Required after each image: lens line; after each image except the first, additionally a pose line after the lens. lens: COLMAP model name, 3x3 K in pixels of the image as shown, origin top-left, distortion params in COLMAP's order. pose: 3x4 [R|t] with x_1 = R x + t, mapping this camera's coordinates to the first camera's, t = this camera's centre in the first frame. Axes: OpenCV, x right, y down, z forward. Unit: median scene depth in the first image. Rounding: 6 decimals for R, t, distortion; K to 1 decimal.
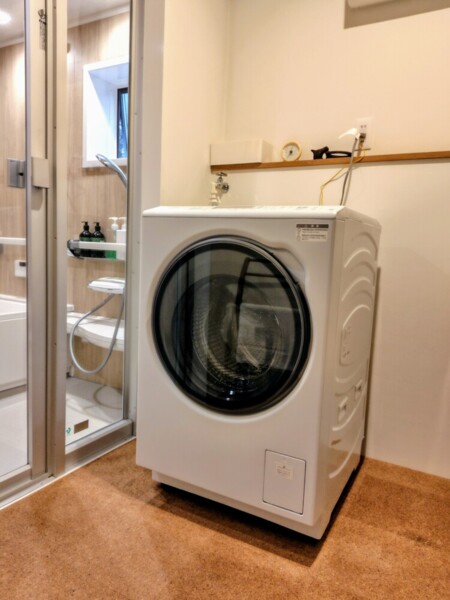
lens RADIAL K [[421.6, 0, 225.0], [0, 421.6, 300.0], [0, 0, 1]] dist [0.079257, -0.092785]
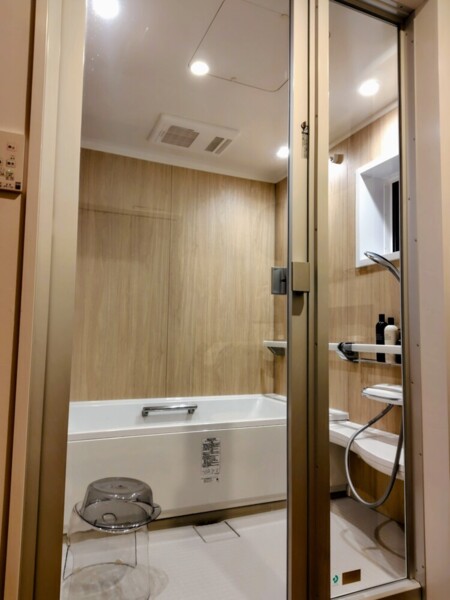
lens RADIAL K [[421.6, 0, 225.0], [0, 421.6, 300.0], [0, 0, 1]] dist [0.079257, -0.092785]
pose [[0.797688, -0.081927, -0.597480, -0.002732], [-0.056560, 0.976199, -0.209370, -0.023342], [0.600413, 0.200805, 0.774068, 0.106708]]
